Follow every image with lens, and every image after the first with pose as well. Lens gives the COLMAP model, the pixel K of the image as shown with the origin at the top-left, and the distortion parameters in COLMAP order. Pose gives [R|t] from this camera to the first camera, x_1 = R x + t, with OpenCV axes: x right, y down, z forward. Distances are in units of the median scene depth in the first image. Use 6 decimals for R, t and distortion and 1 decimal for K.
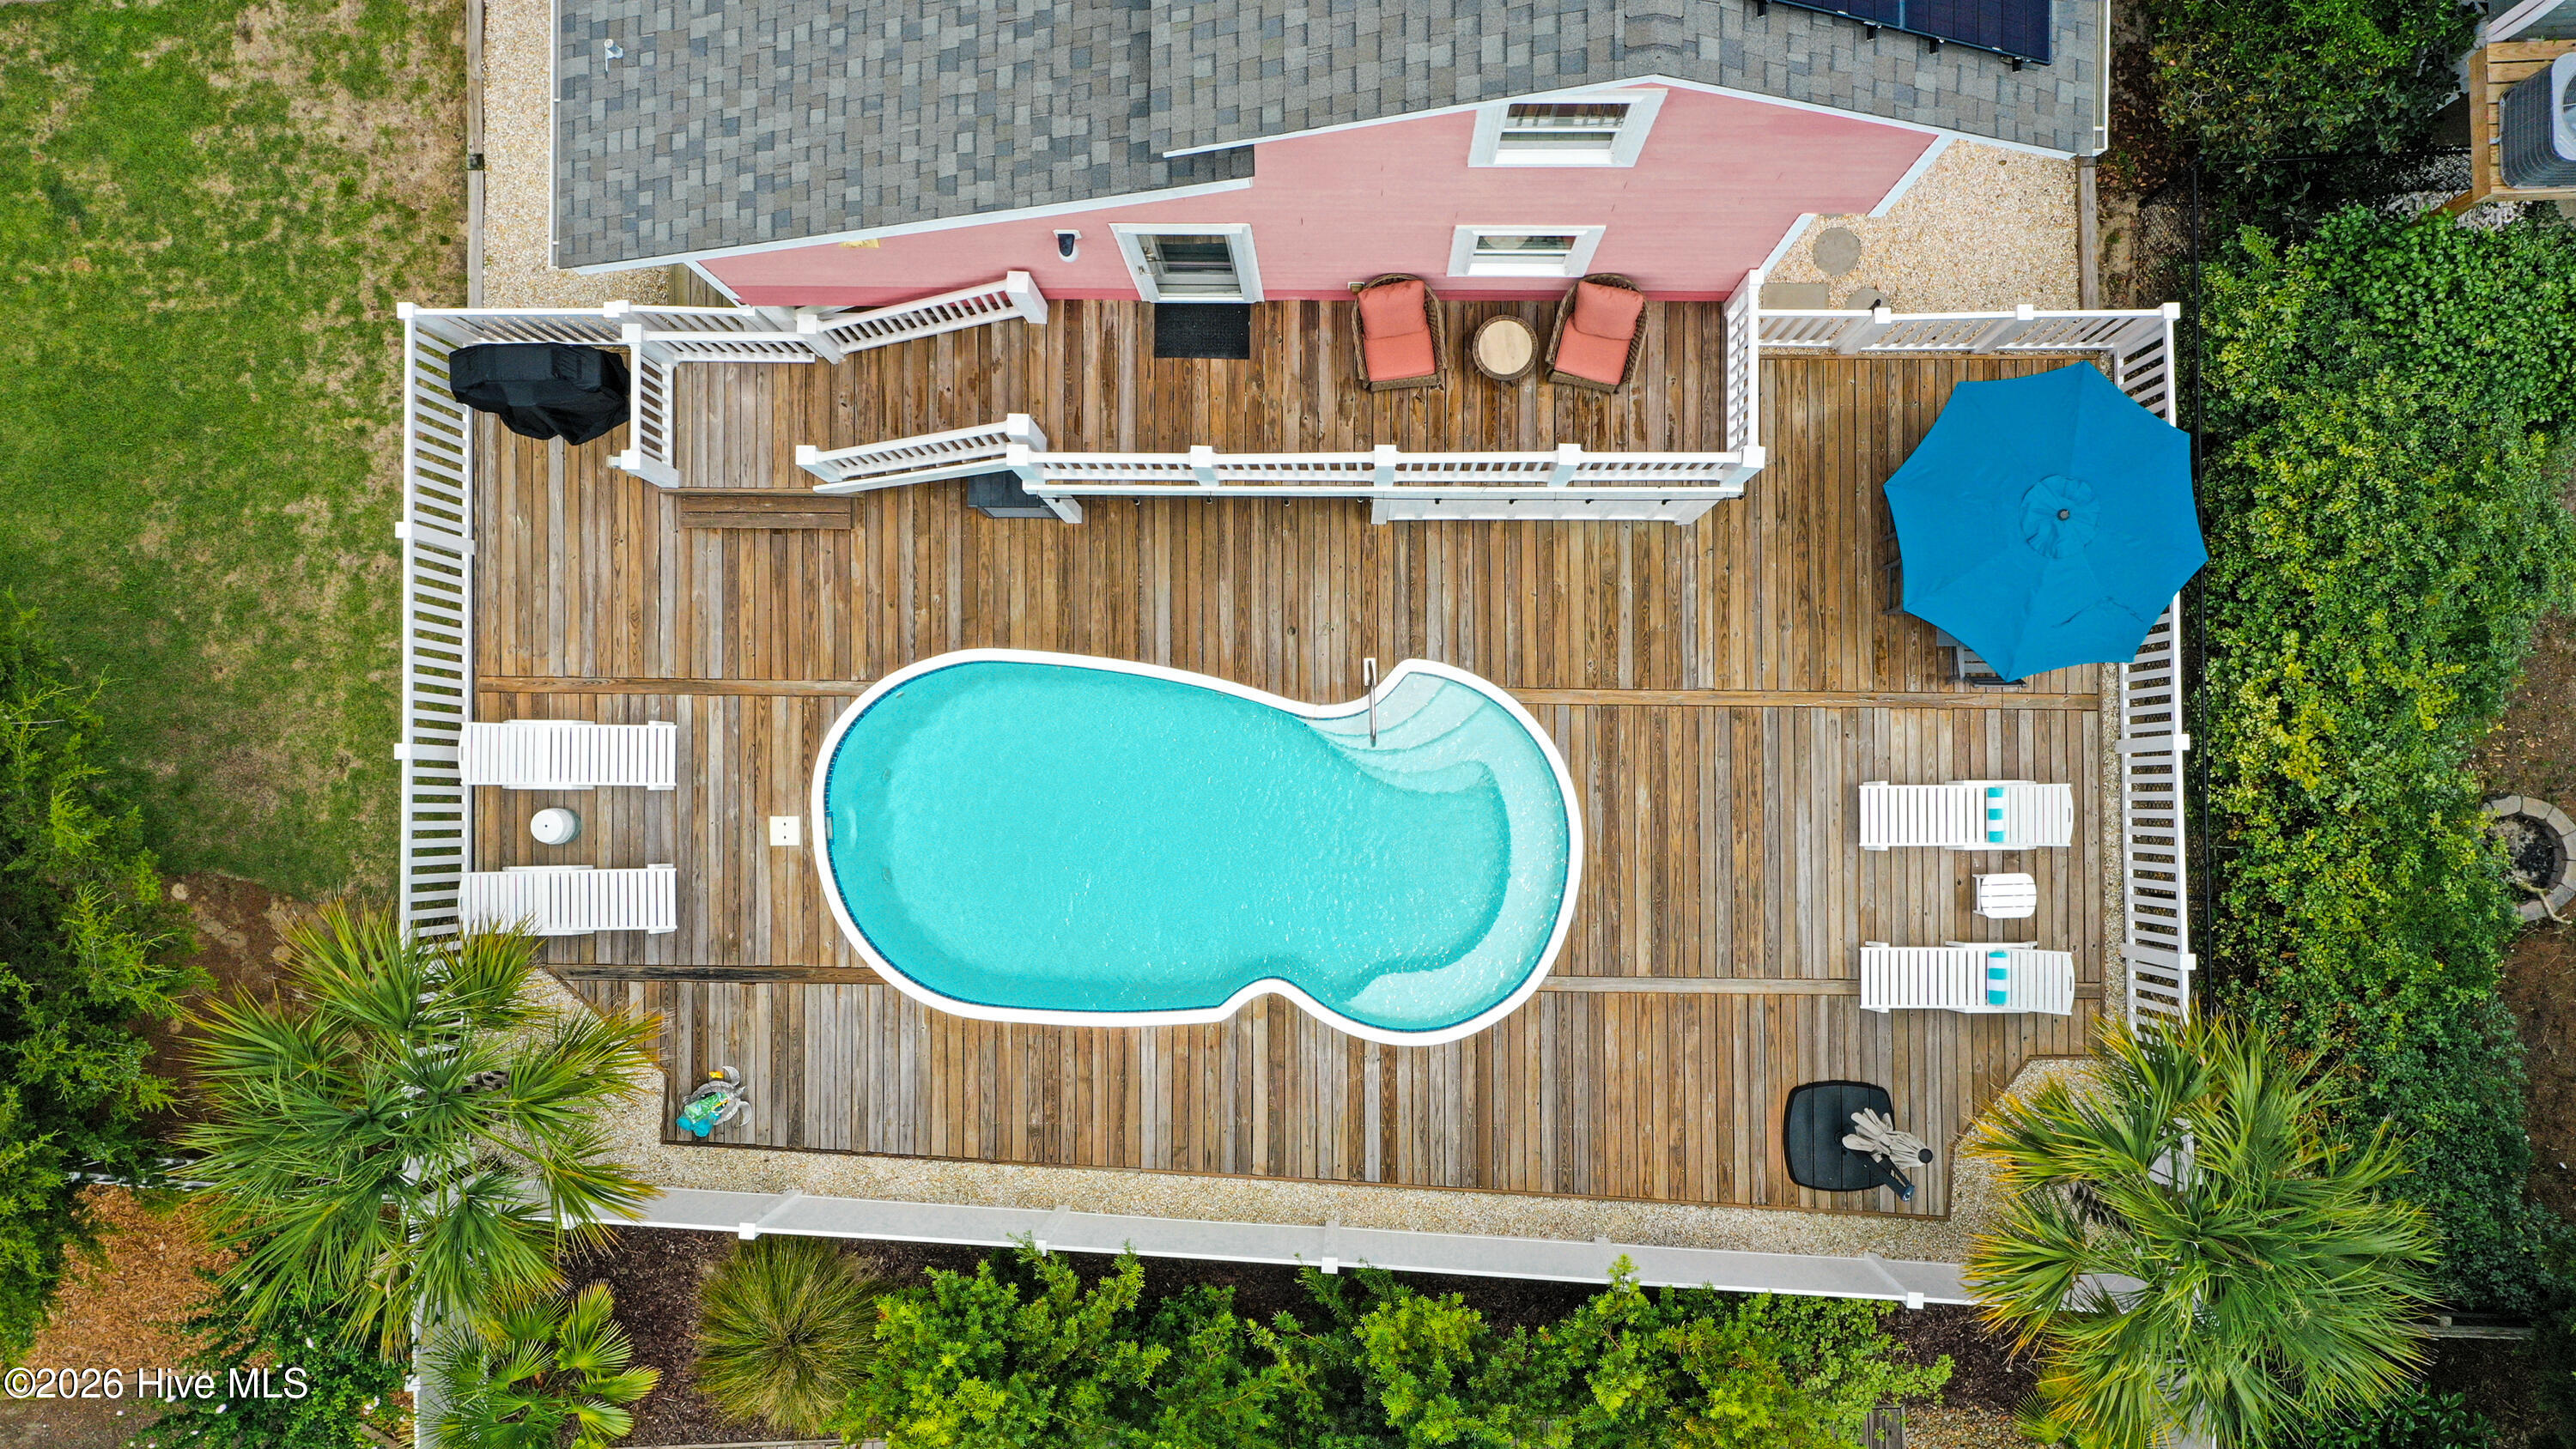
lens RADIAL K [[2071.8, 0, 1293.5], [0, 2071.8, 715.4], [0, 0, 1]] dist [0.012370, -0.000518]
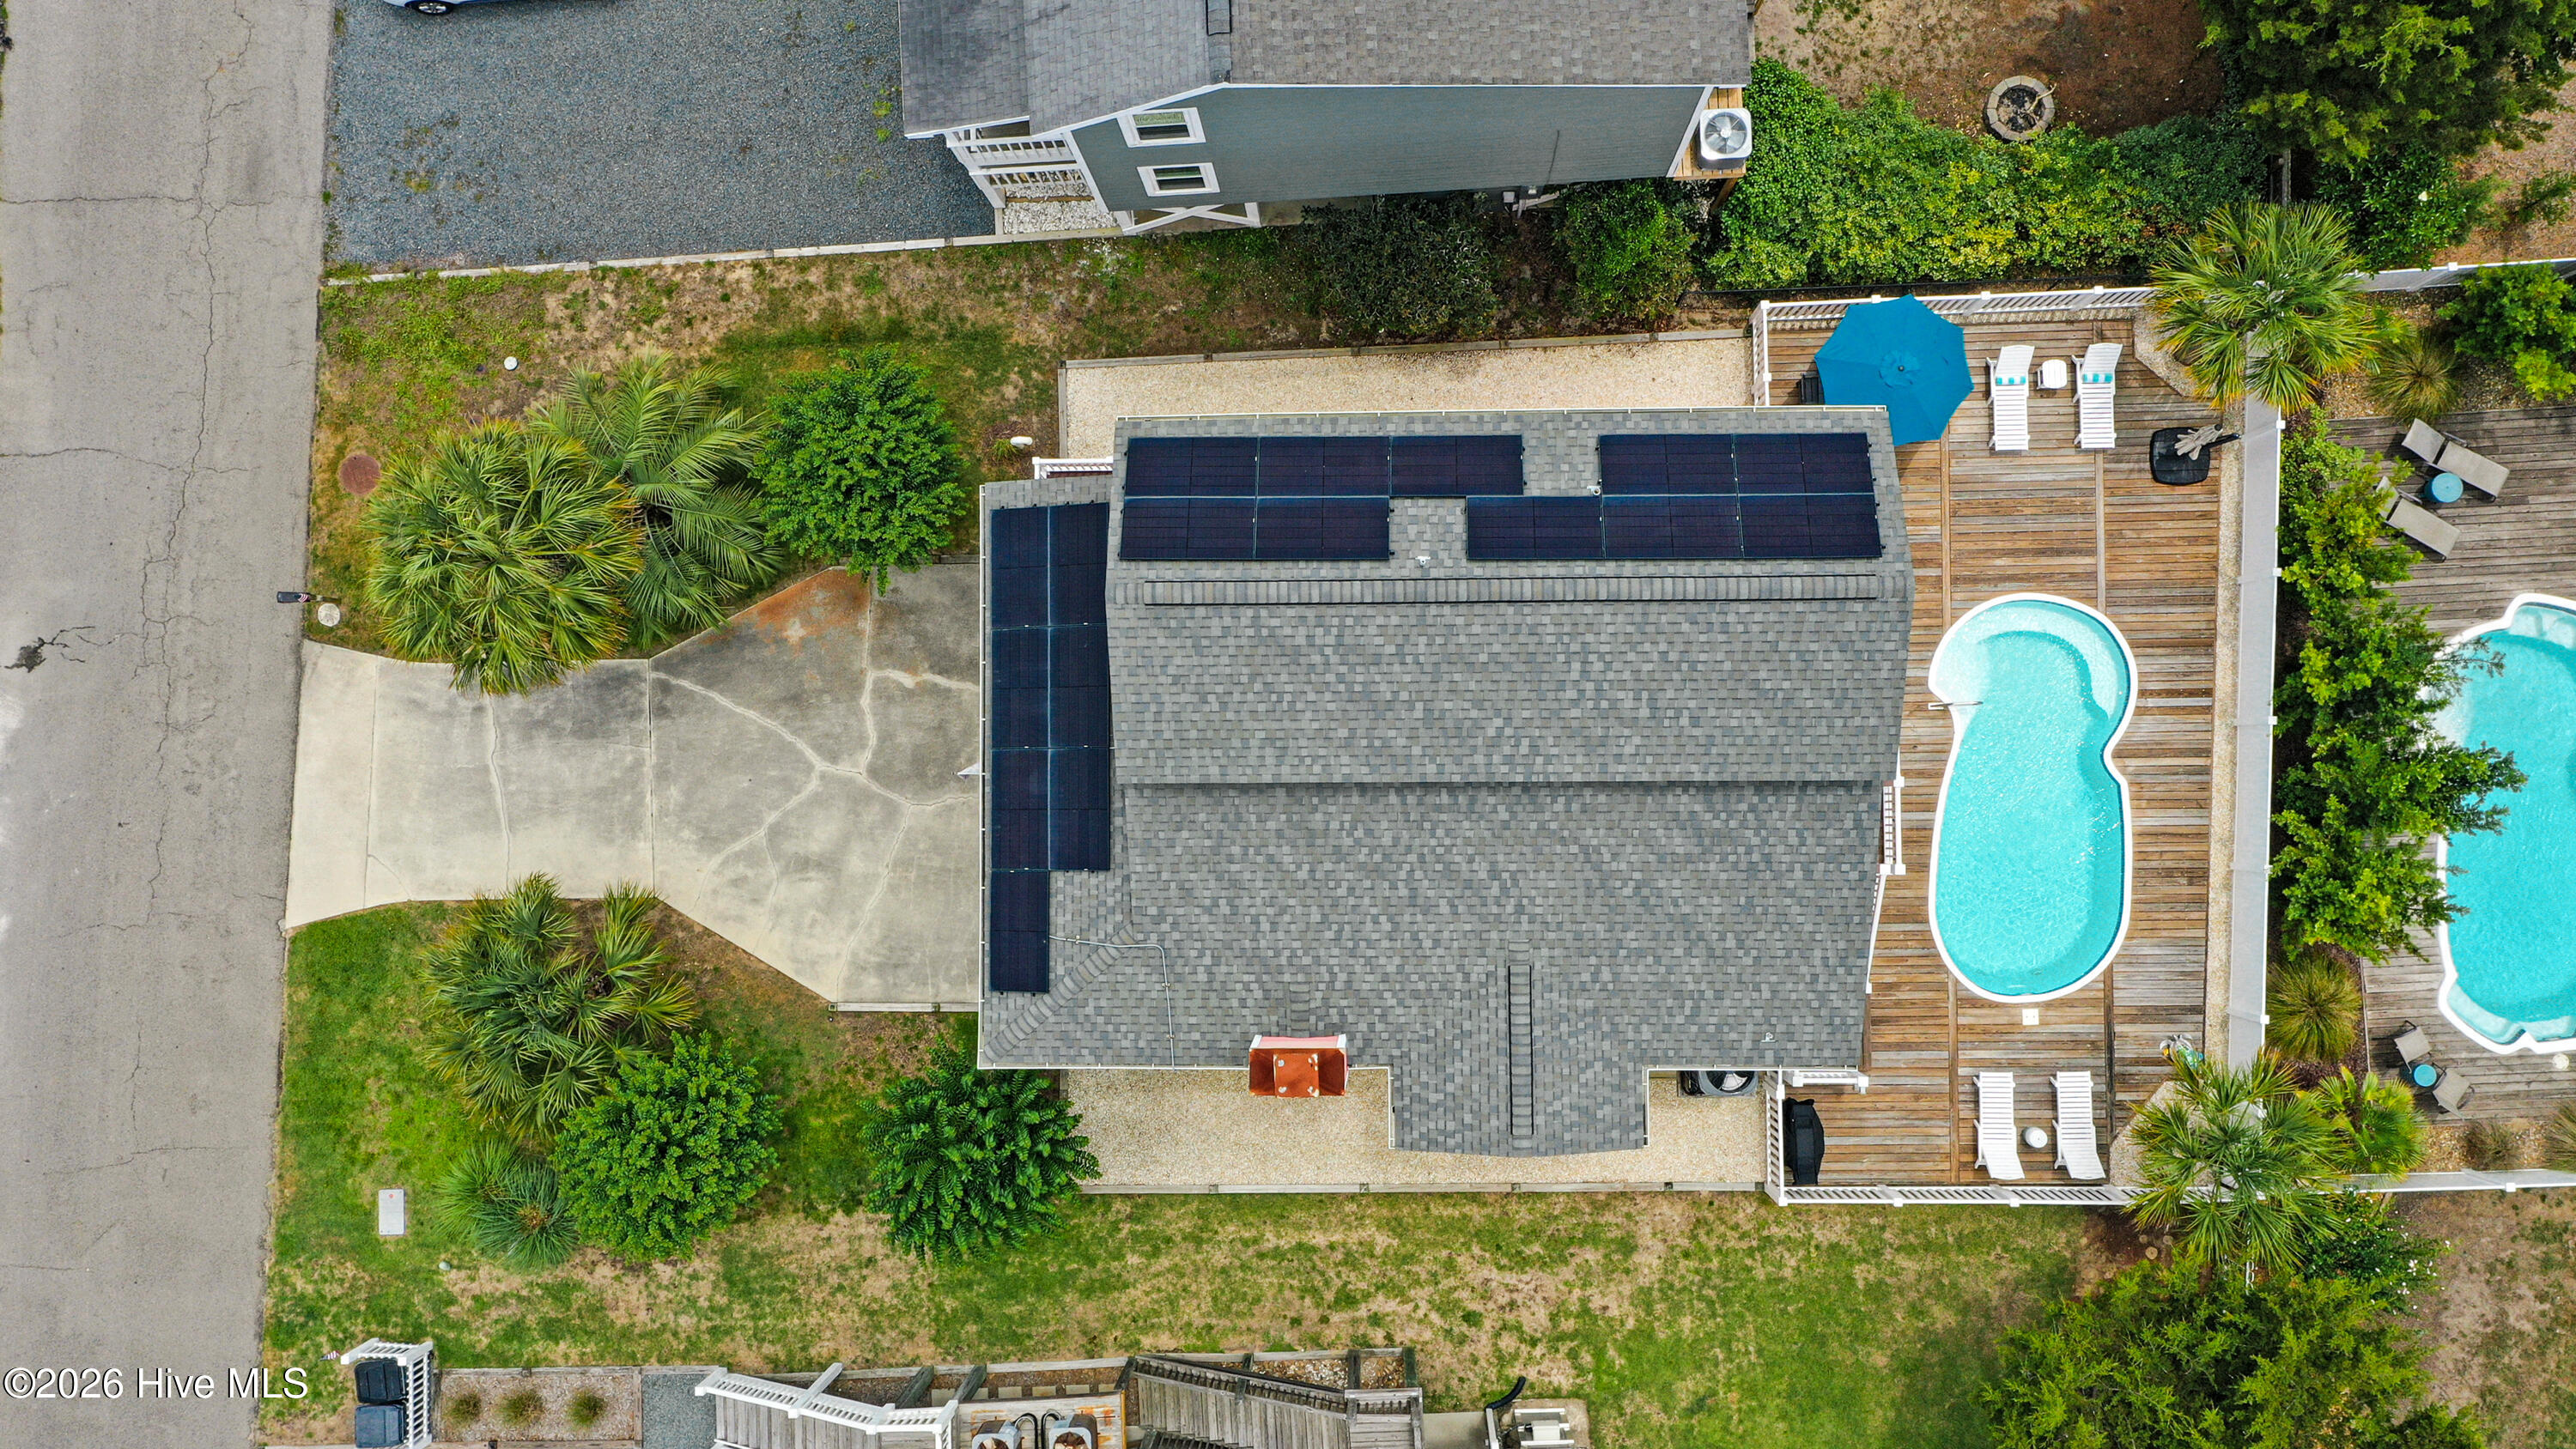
lens RADIAL K [[2071.8, 0, 1297.4], [0, 2071.8, 728.9], [0, 0, 1]] dist [0.012370, -0.000518]
pose [[-0.008956, -0.998459, 0.054775, -0.082814], [0.999101, -0.011205, -0.040889, -0.528157], [0.041440, 0.054360, 0.997661, -0.914745]]
